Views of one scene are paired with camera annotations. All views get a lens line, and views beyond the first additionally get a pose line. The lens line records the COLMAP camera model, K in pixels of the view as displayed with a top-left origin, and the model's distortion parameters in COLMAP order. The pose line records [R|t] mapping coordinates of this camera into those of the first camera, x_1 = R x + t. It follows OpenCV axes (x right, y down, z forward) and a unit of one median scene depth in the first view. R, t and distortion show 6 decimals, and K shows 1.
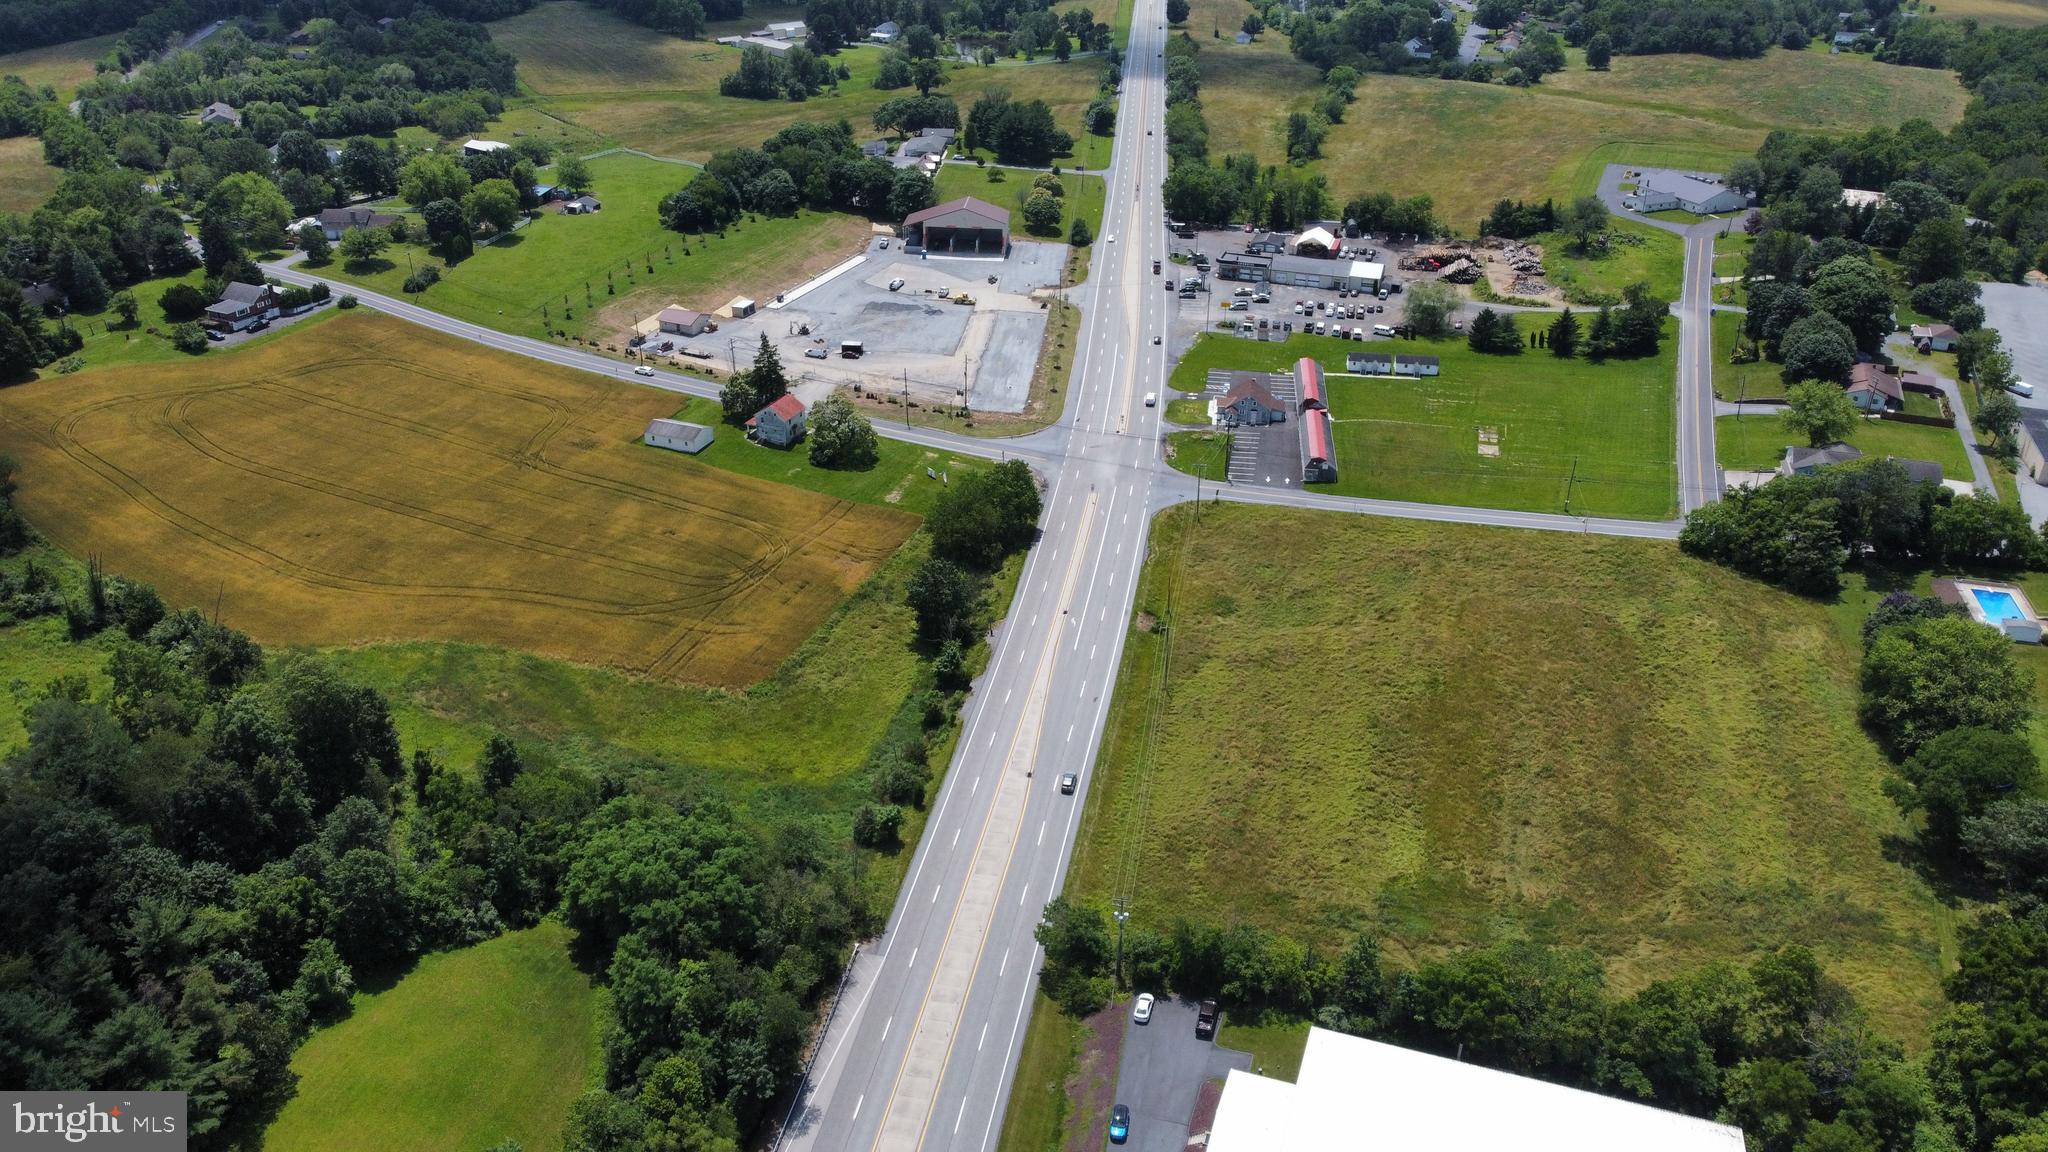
lens RADIAL K [[1458.3, 0, 1024.0], [0, 1458.3, 576.0], [0, 0, 1]] dist [-0.014330, 0.005253]
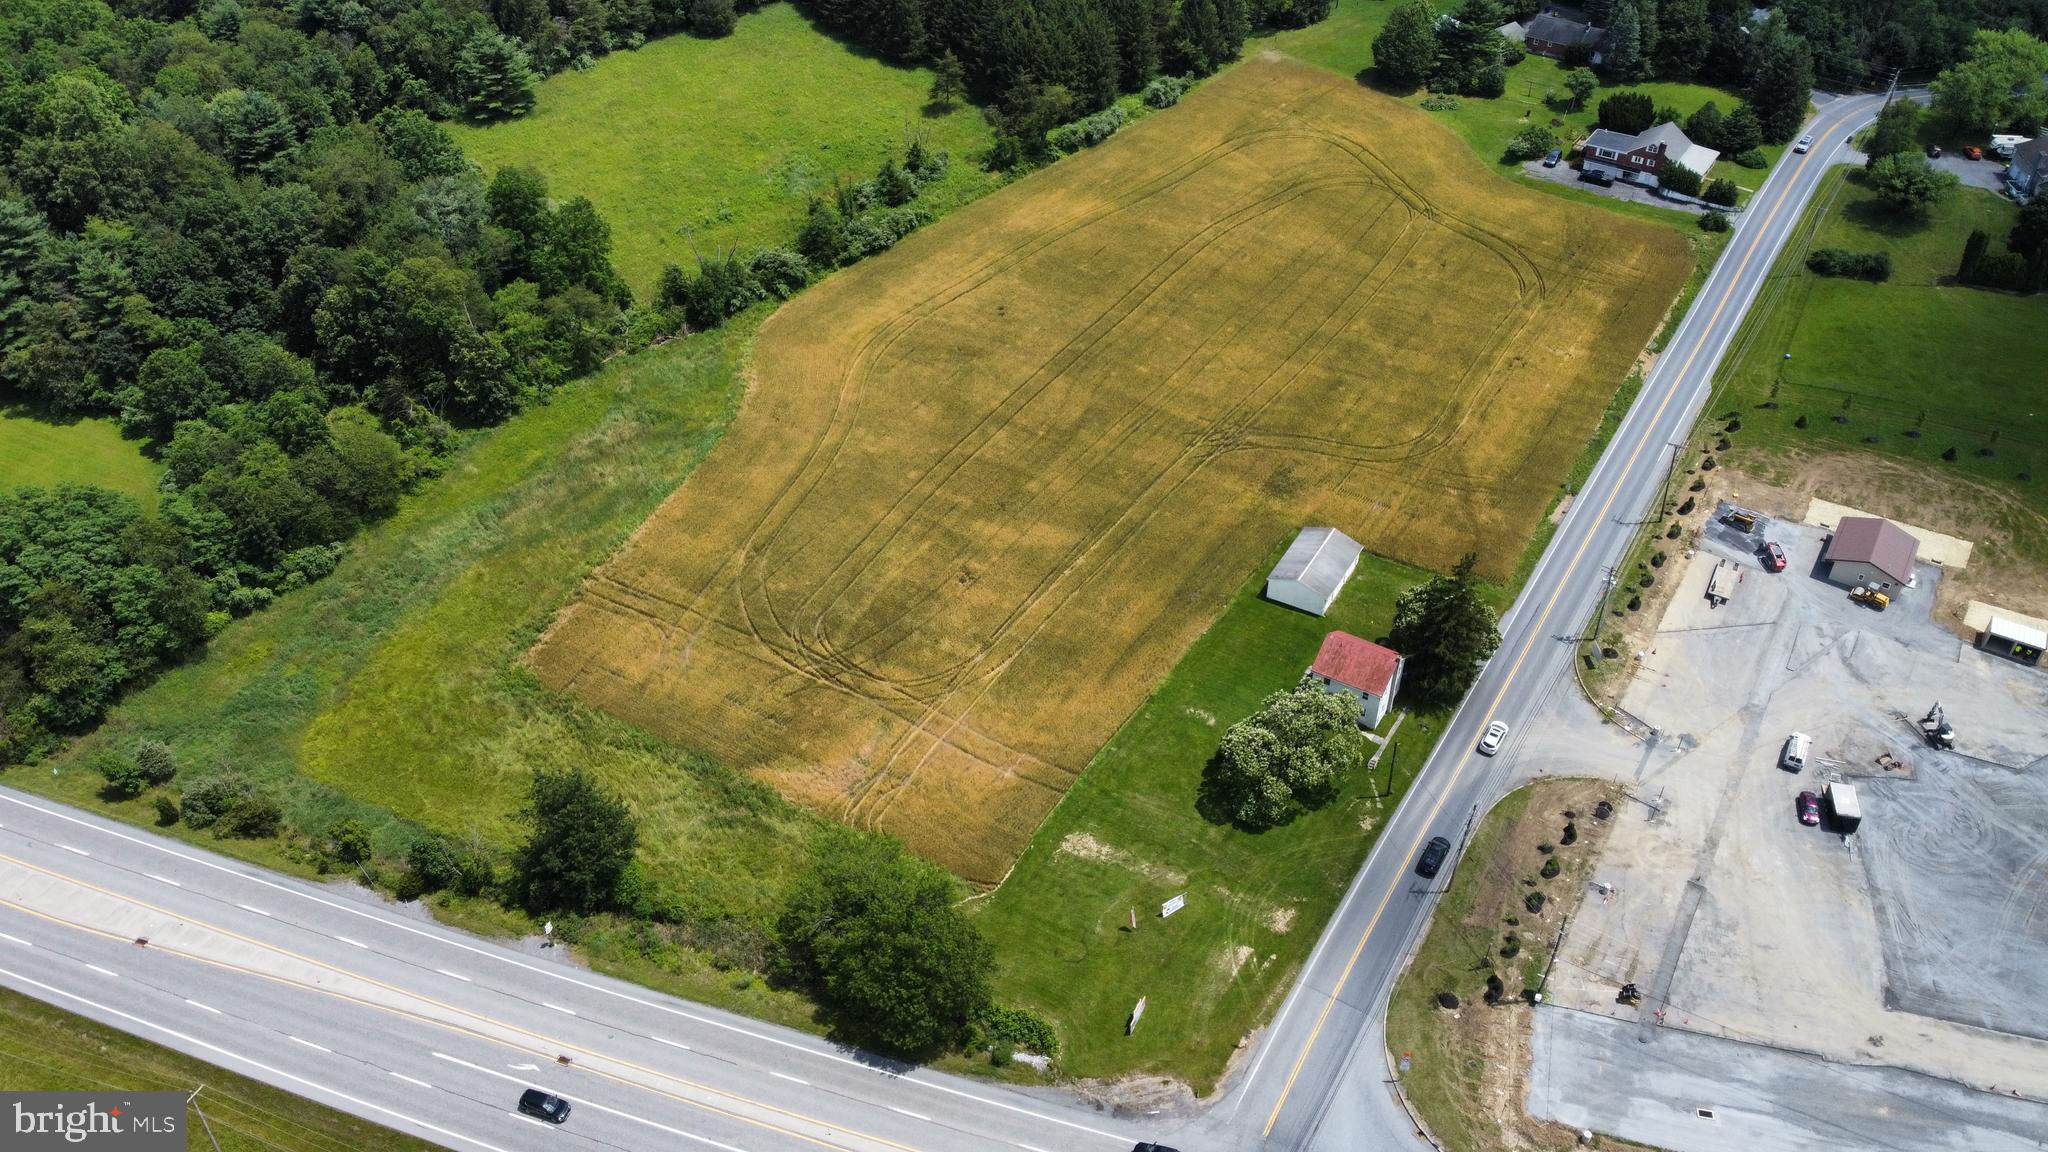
lens RADIAL K [[1458.3, 0, 1024.0], [0, 1458.3, 576.0], [0, 0, 1]] dist [-0.014330, 0.005253]
pose [[-0.129575, 0.648987, -0.749684, 0.190850], [-0.490912, 0.614909, 0.617164, -0.326828], [0.861519, 0.447998, 0.238919, 0.587112]]
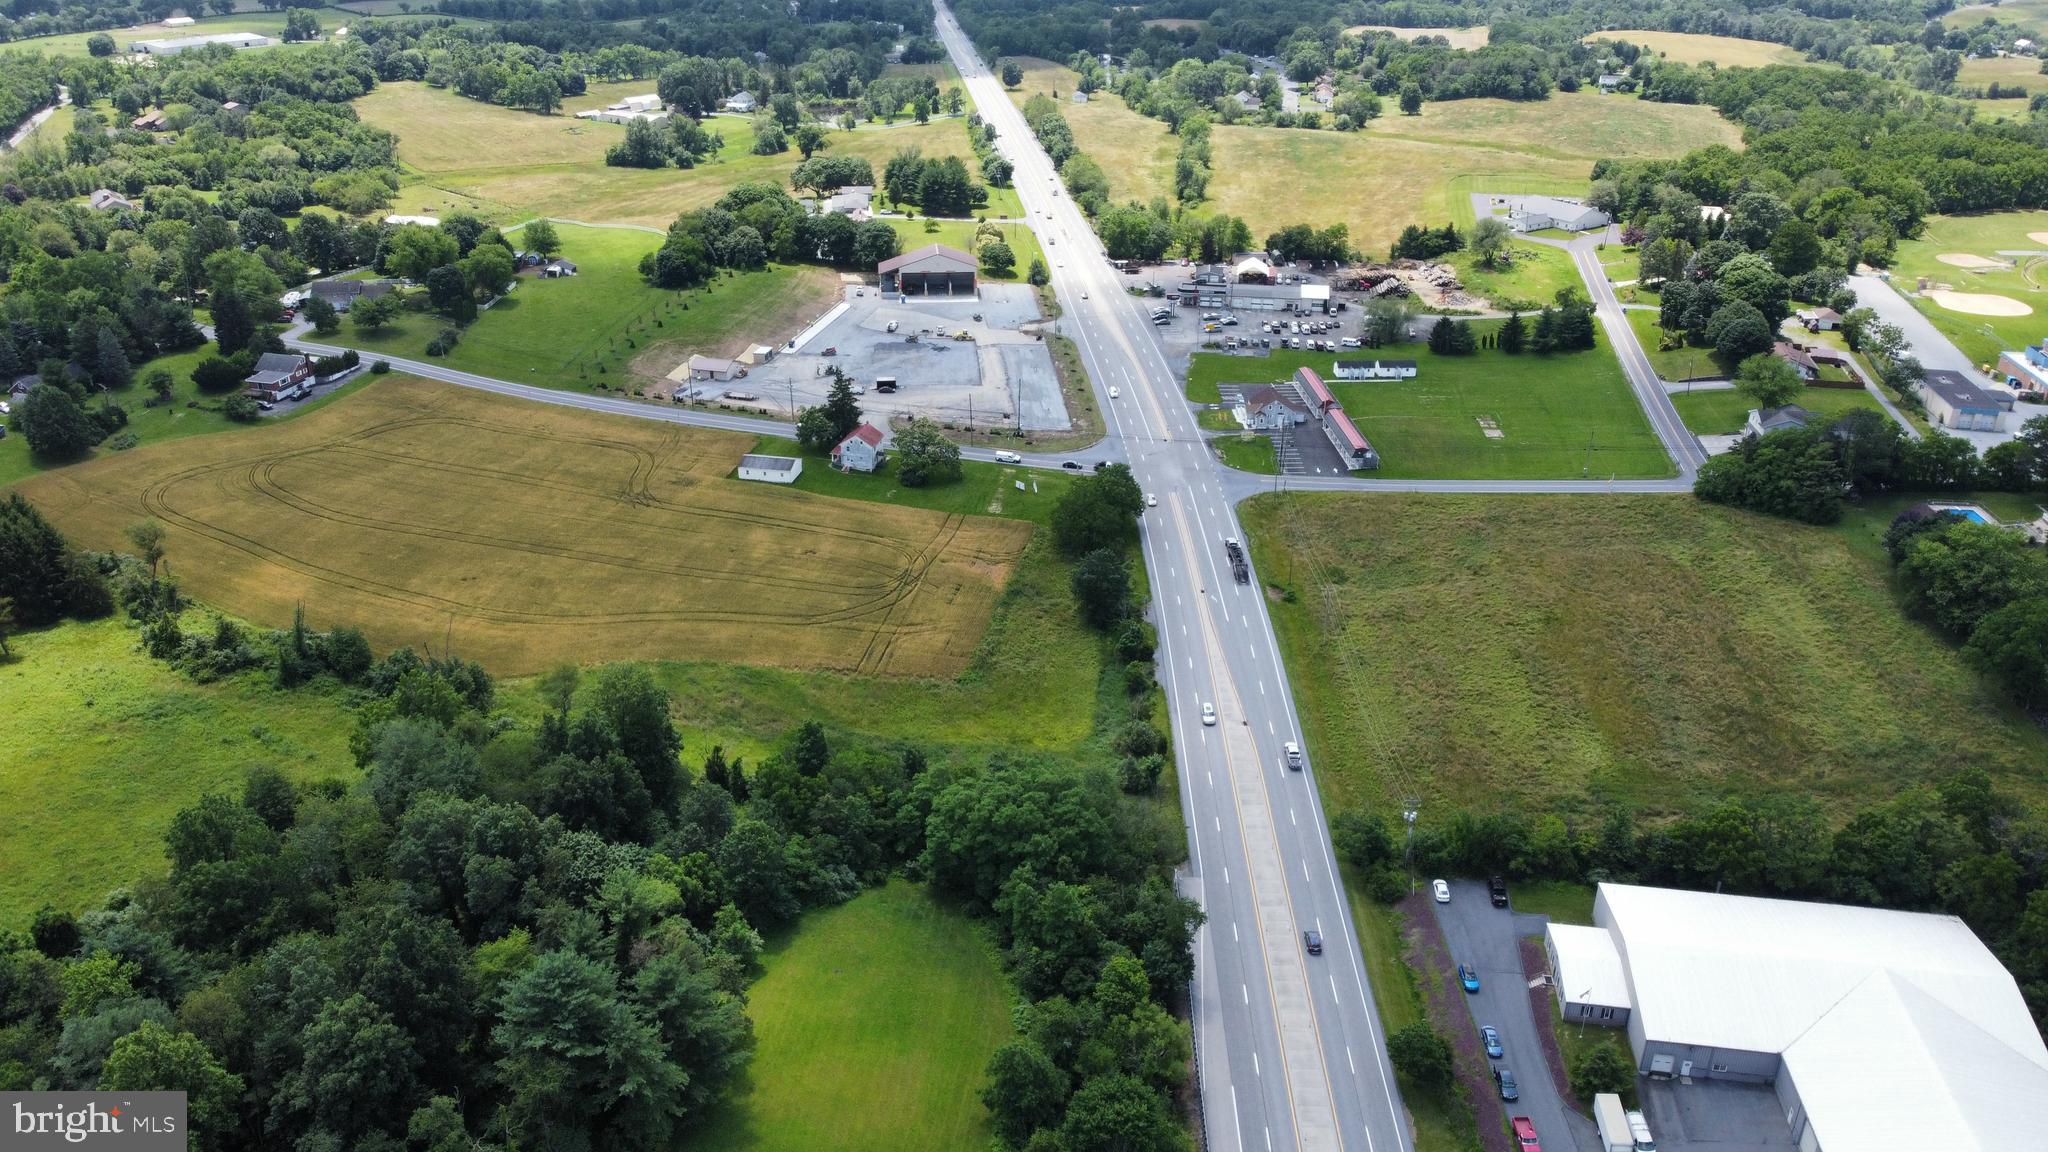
lens RADIAL K [[1458.3, 0, 1024.0], [0, 1458.3, 576.0], [0, 0, 1]] dist [-0.014330, 0.005253]
pose [[0.986078, -0.078175, 0.146761, -0.174440], [0.084558, 0.995703, -0.037760, 0.028470], [-0.143179, 0.049645, 0.988451, -0.045765]]
